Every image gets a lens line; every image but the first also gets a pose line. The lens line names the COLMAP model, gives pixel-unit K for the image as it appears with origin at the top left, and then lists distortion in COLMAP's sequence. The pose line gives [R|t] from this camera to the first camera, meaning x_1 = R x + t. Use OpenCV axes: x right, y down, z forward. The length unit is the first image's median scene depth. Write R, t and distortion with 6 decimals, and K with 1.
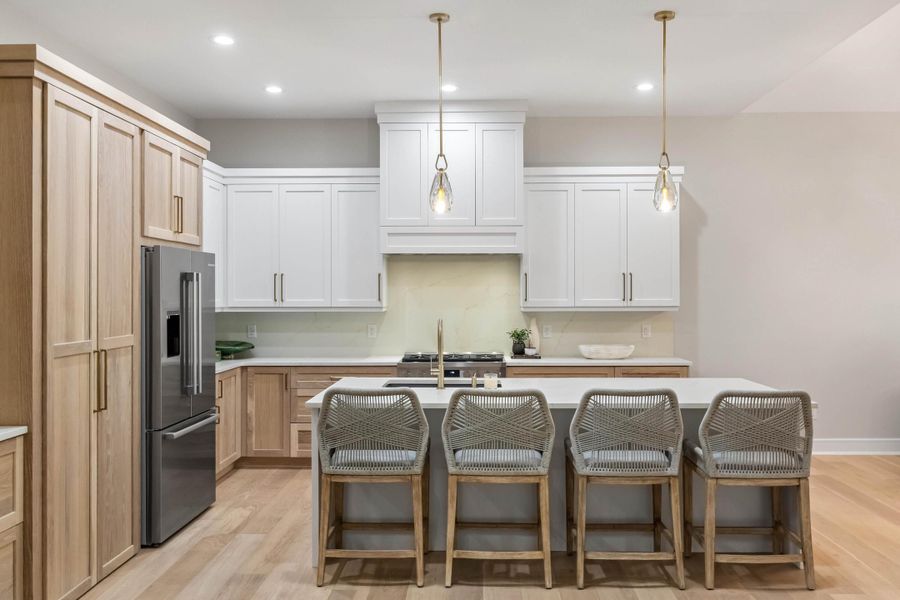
lens RADIAL K [[743.5, 0, 451.4], [0, 743.5, 295.1], [0, 0, 1]] dist [-0.009166, 0.004276]
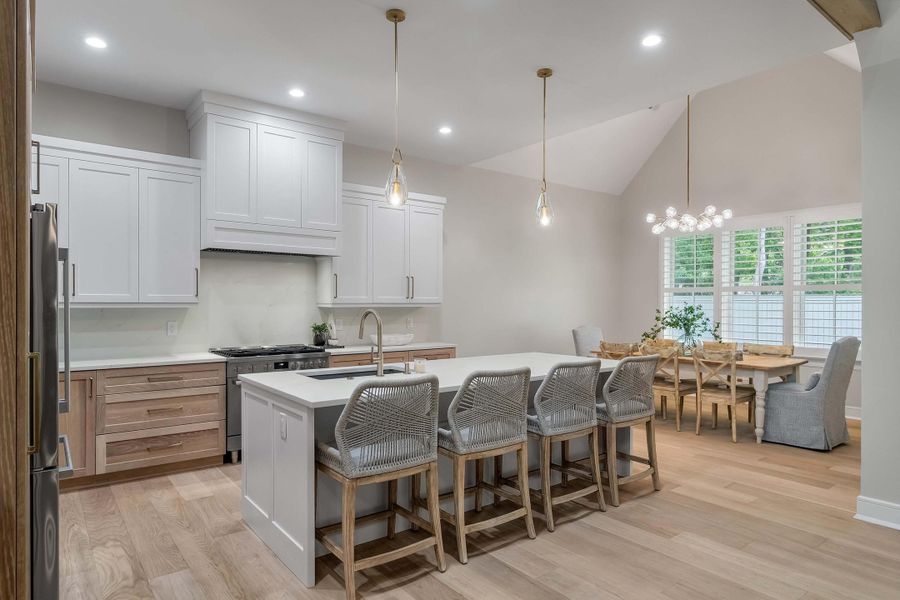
lens RADIAL K [[535.5, 0, 449.7], [0, 535.5, 307.2], [0, 0, 1]] dist [-0.001912, -0.001754]
pose [[0.776844, -0.000603, 0.629692, -0.288730], [-0.002383, 0.999990, 0.003898, 0.018848], [-0.629688, -0.004529, 0.776835, 0.254612]]
